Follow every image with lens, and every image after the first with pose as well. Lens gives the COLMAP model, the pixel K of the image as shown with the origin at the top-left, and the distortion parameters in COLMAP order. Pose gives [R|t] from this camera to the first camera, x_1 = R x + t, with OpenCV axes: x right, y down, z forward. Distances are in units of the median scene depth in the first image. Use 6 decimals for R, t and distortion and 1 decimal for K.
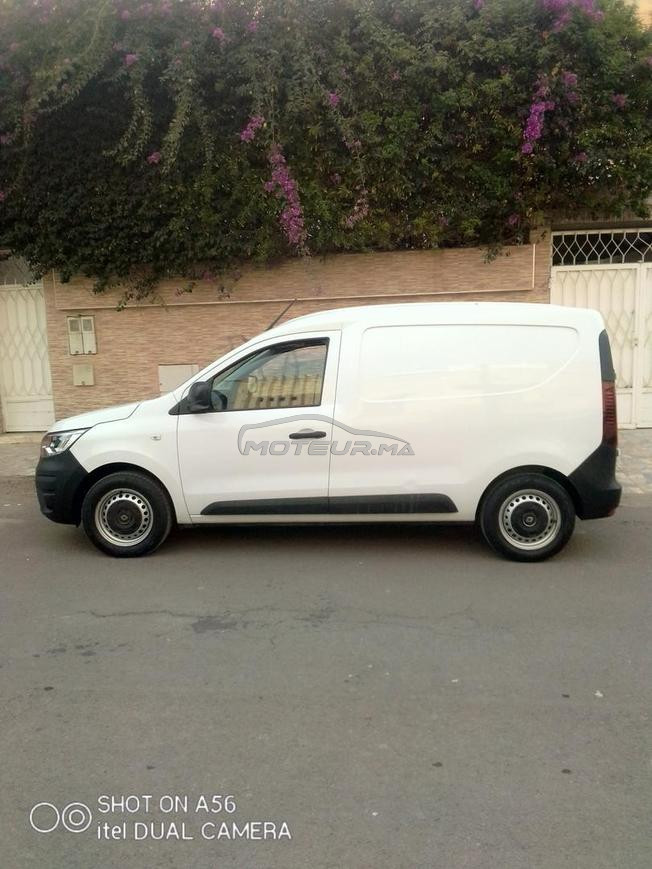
lens RADIAL K [[686.5, 0, 318.8], [0, 686.5, 448.7], [0, 0, 1]] dist [0.002166, 0.002269]
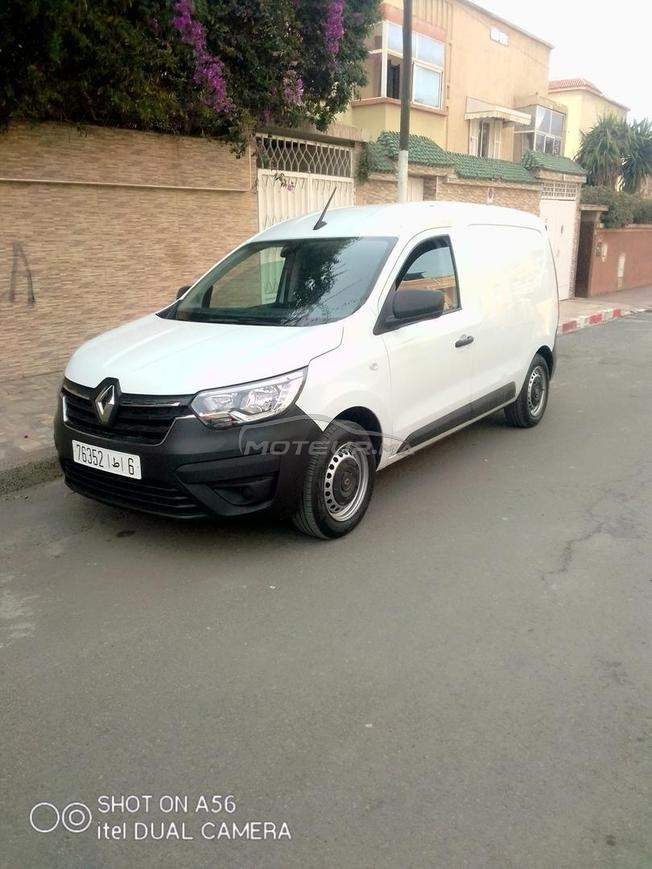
lens RADIAL K [[686.5, 0, 318.8], [0, 686.5, 448.7], [0, 0, 1]] dist [0.002166, 0.002269]
pose [[0.536058, -0.229882, 0.812278, -0.728308], [0.120857, 0.973195, 0.195664, -0.069032], [-0.835485, -0.006718, 0.549472, 0.498640]]
